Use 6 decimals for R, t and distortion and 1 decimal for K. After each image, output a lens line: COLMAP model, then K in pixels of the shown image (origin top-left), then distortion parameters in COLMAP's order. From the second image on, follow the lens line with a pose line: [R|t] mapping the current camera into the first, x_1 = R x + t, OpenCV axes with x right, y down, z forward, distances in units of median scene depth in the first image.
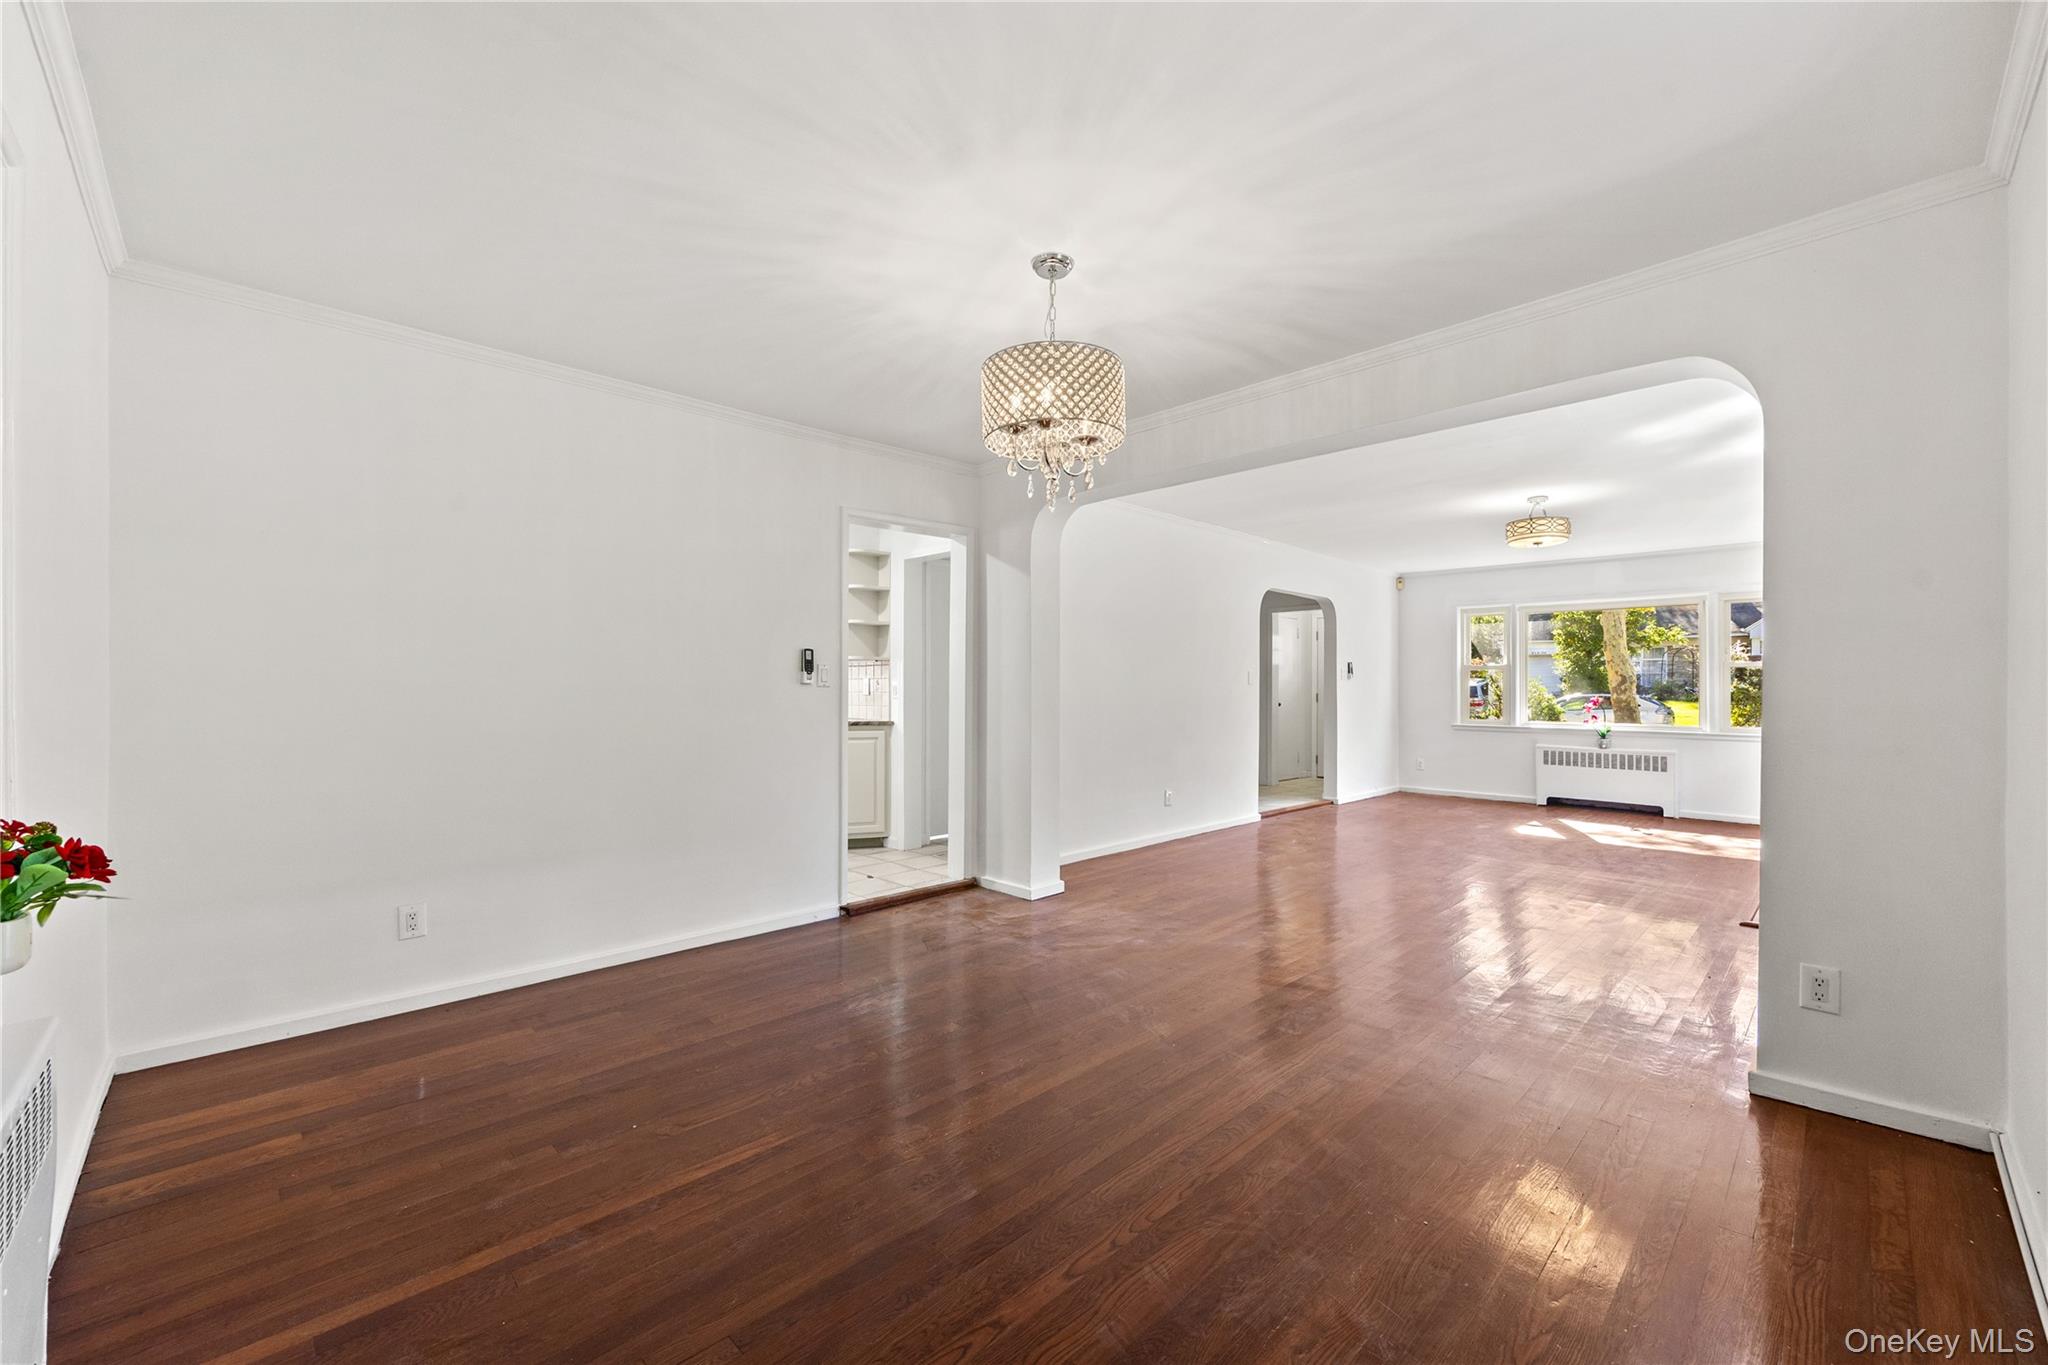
lens RADIAL K [[802.2, 0, 1020.3], [0, 802.2, 692.8], [0, 0, 1]] dist [-0.000137, 0.000241]
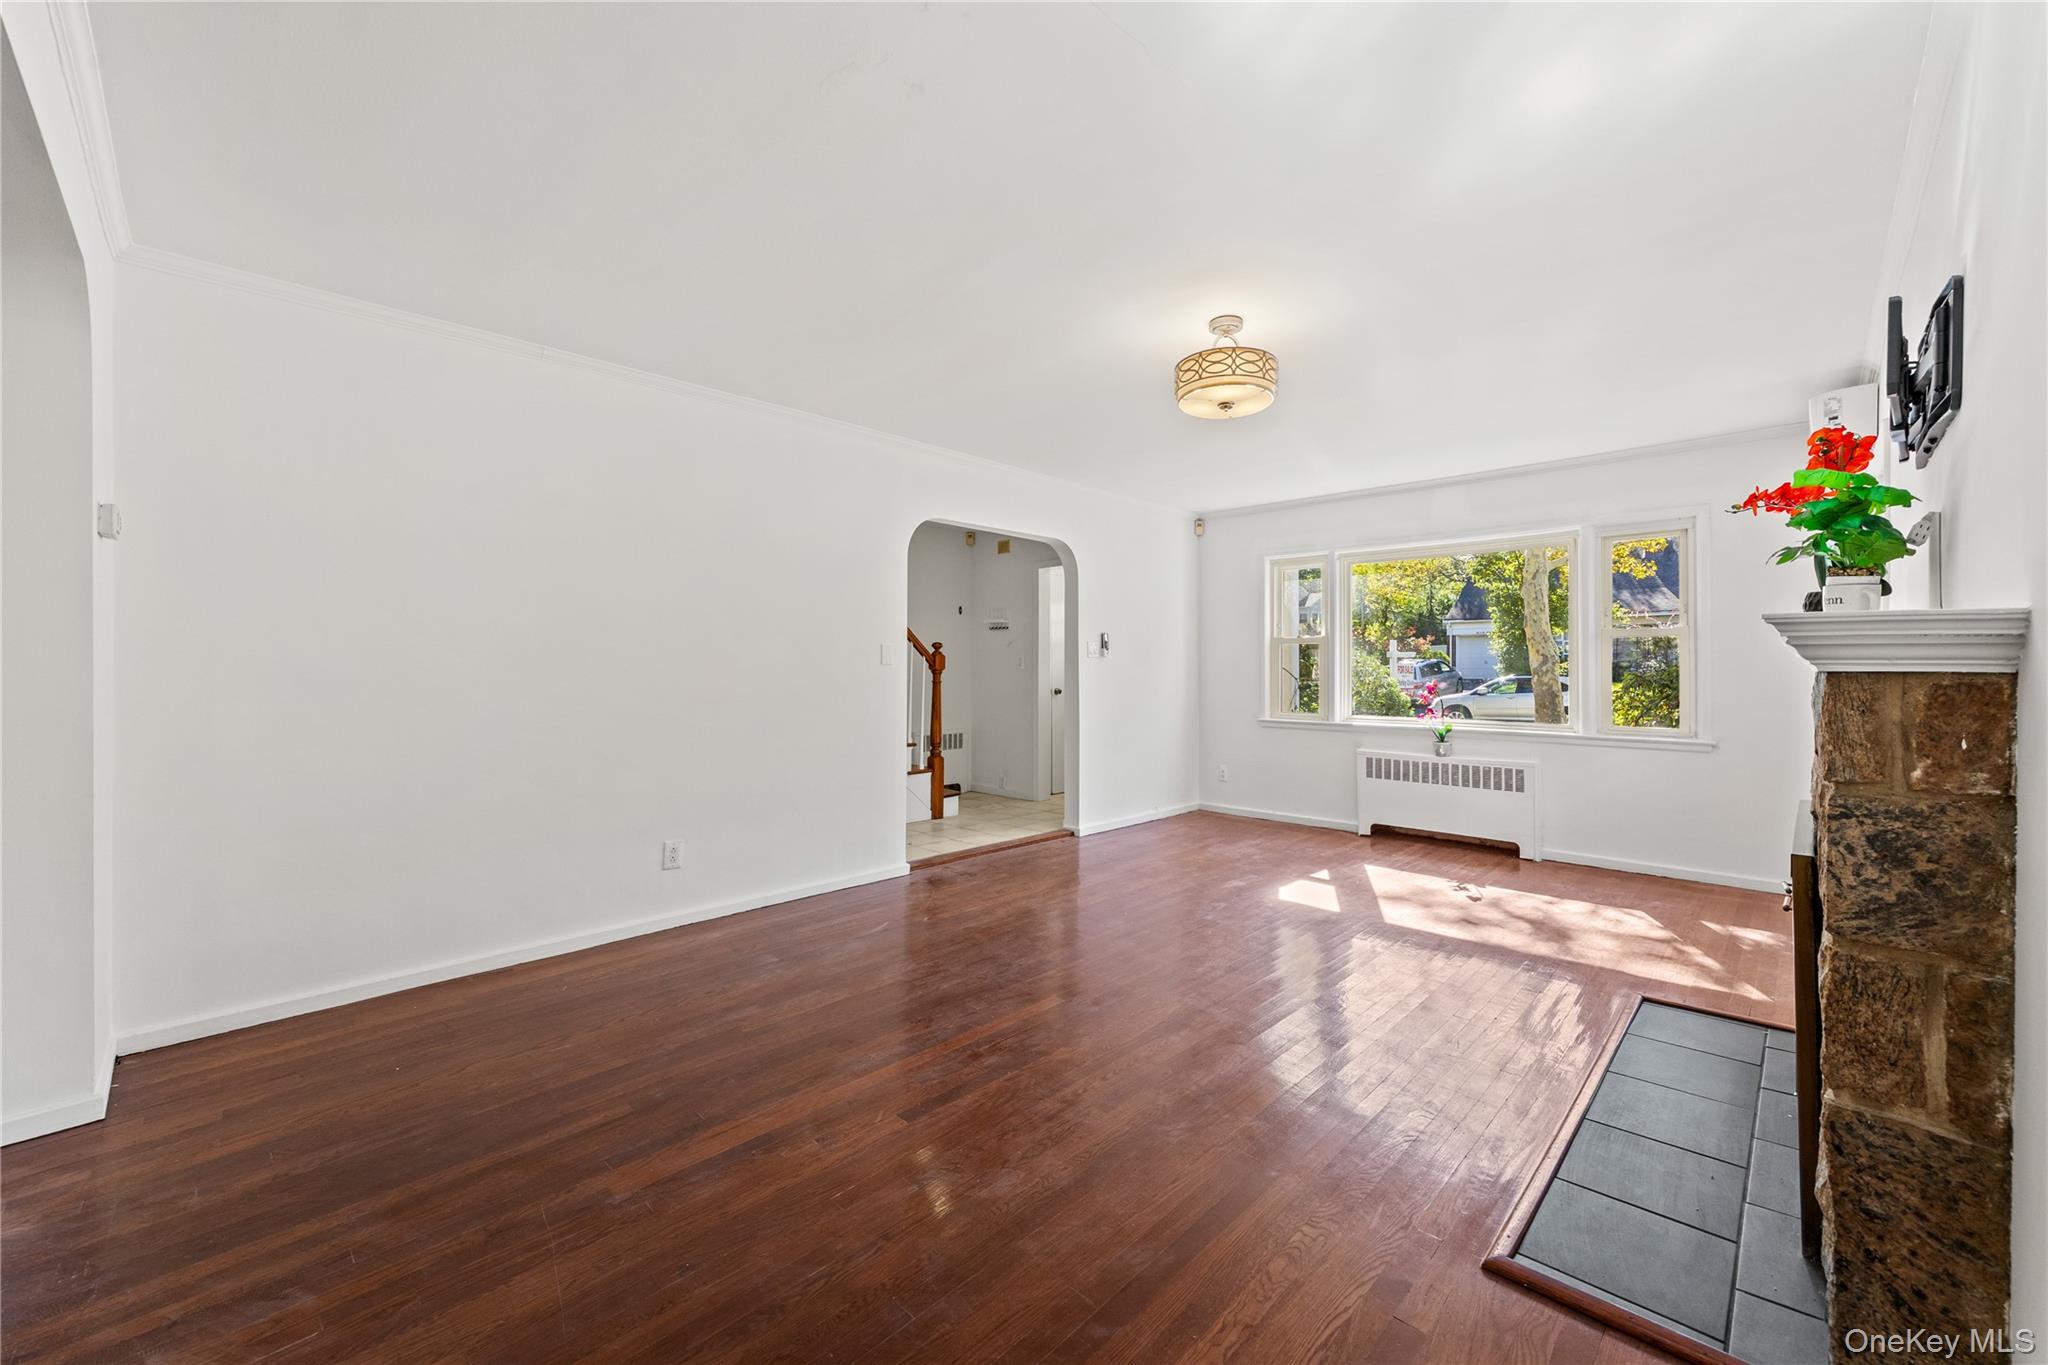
lens RADIAL K [[810.4, 0, 1024.6], [0, 810.4, 673.3], [0, 0, 1]] dist [0.000707, 0.000115]
pose [[0.999172, -0.001871, 0.040647, 0.330296], [0.001955, 0.999996, -0.002021, -0.001373], [-0.040643, 0.002099, 0.999172, 0.307434]]
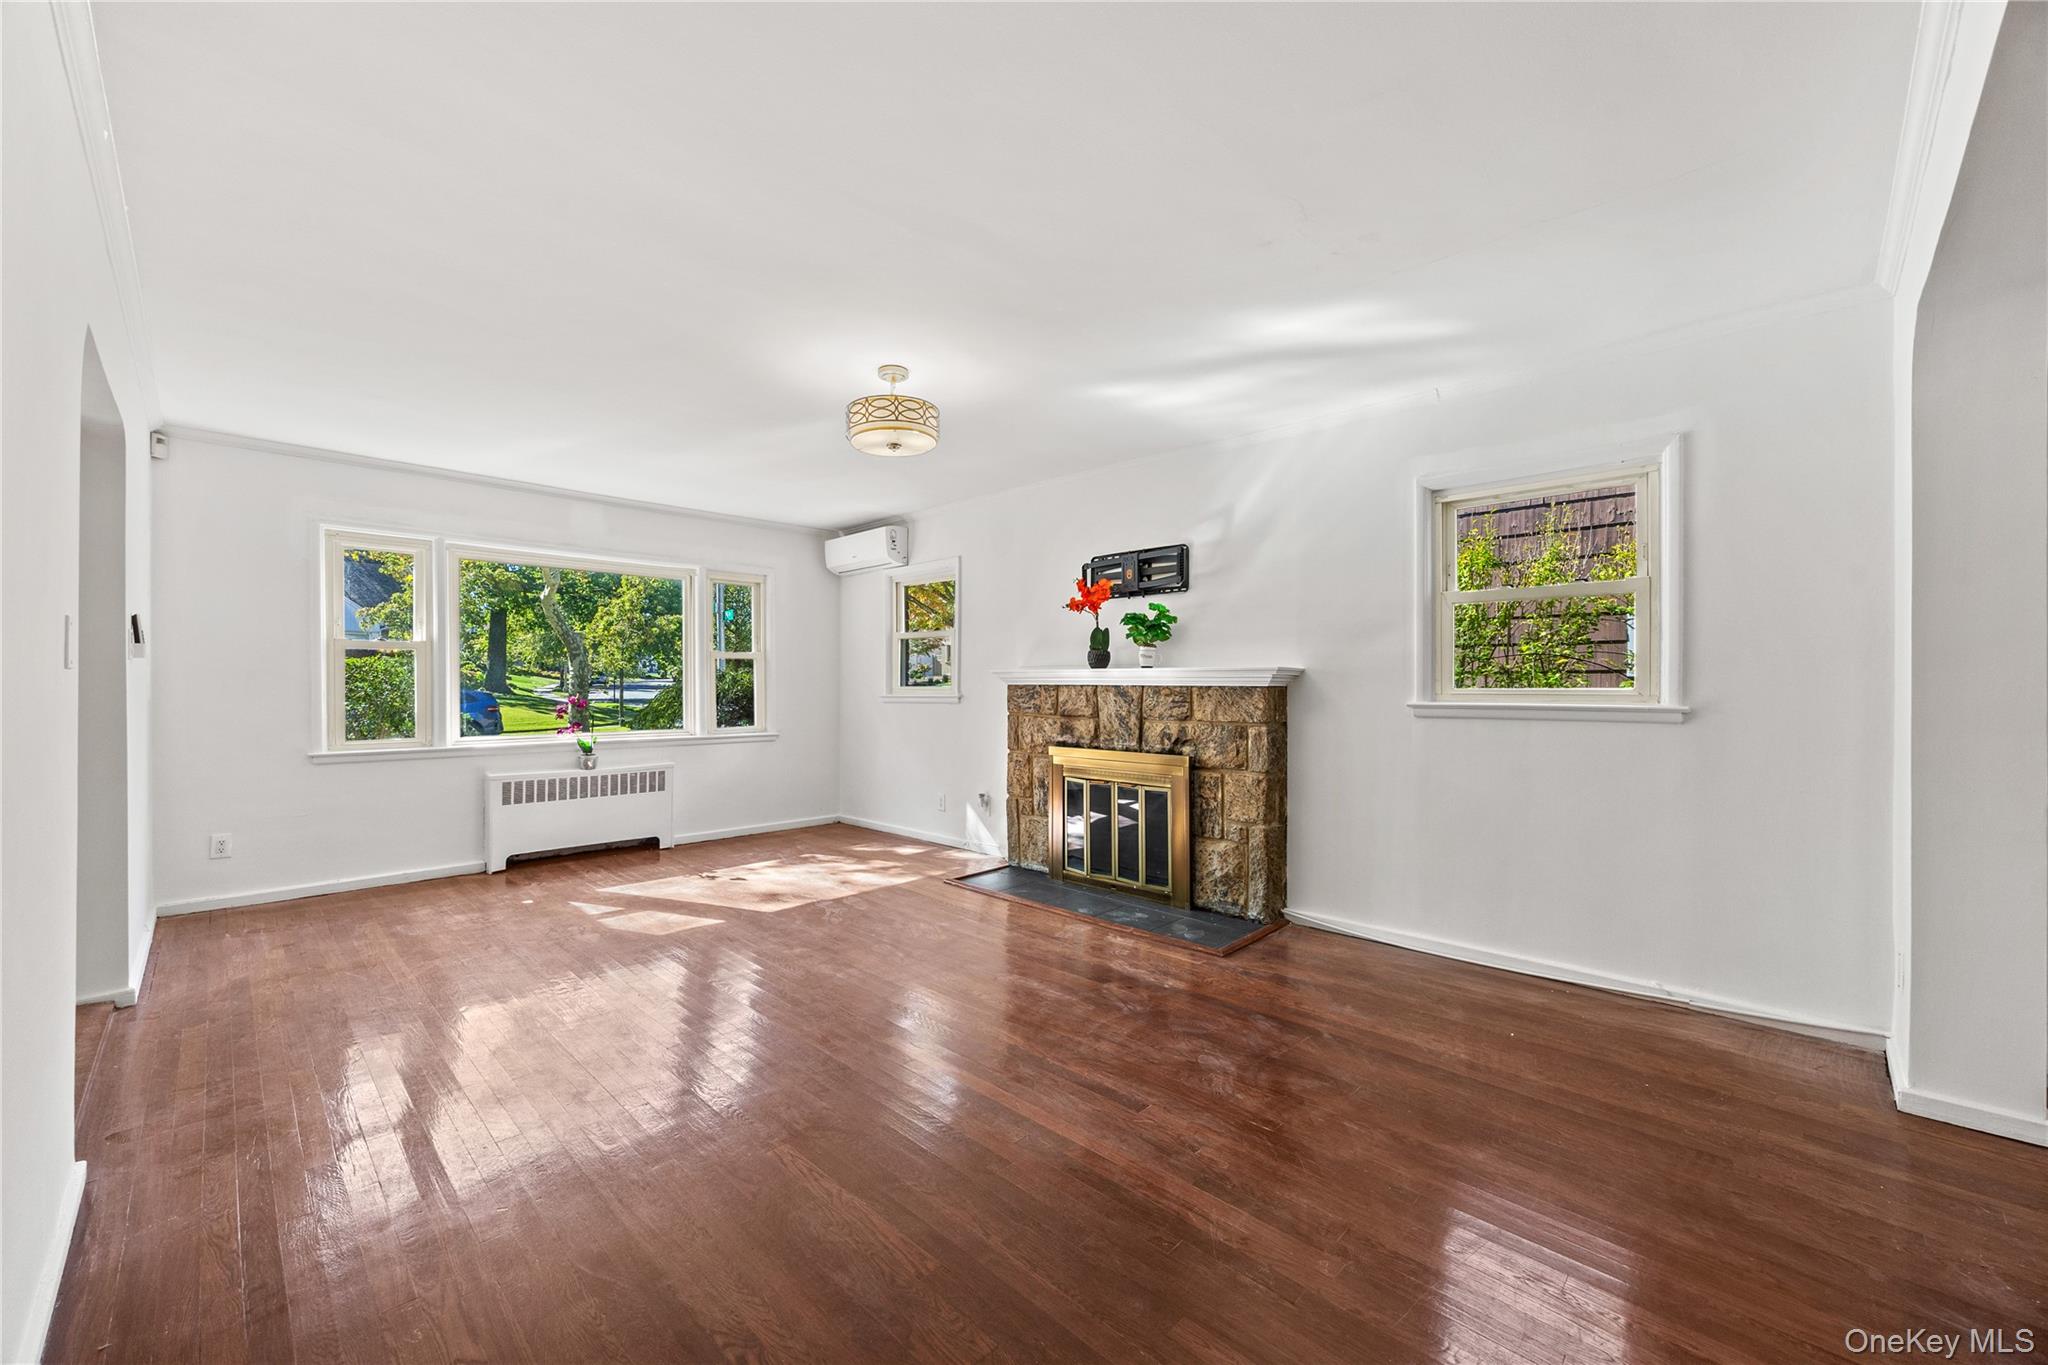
lens RADIAL K [[792.3, 0, 1024.0], [0, 792.3, 682.5], [0, 0, 1]] dist [-0.002249, -0.000442]
pose [[-0.043851, 0.001017, 0.999038, 0.021988], [0.004817, 0.999988, -0.000806, -0.003480], [-0.999026, 0.004777, -0.043855, 0.634927]]
